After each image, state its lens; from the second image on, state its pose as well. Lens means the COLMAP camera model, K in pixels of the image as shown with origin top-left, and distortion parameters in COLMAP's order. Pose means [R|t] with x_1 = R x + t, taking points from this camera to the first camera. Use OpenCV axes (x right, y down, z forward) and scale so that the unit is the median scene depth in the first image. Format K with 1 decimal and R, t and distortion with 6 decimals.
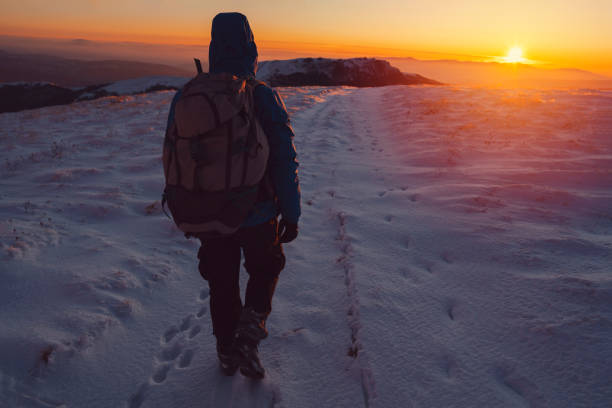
lens RADIAL K [[459.6, 0, 306.0], [0, 459.6, 204.0], [0, 0, 1]] dist [-0.027551, 0.000116]
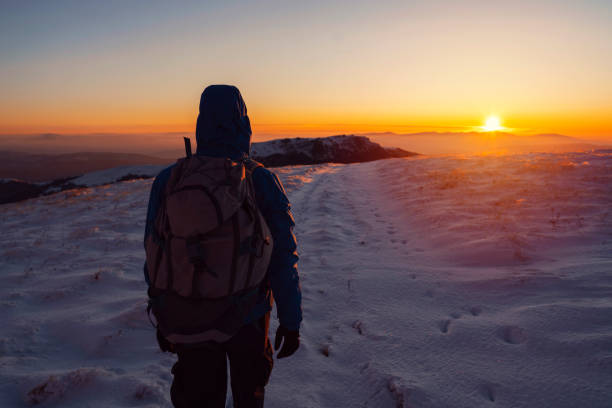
lens RADIAL K [[459.6, 0, 306.0], [0, 459.6, 204.0], [0, 0, 1]] dist [-0.027551, 0.000116]
pose [[0.996989, -0.062825, 0.045457, -0.013341], [0.069662, 0.983133, -0.169108, -0.037900], [-0.034067, 0.171765, 0.984549, 0.164464]]
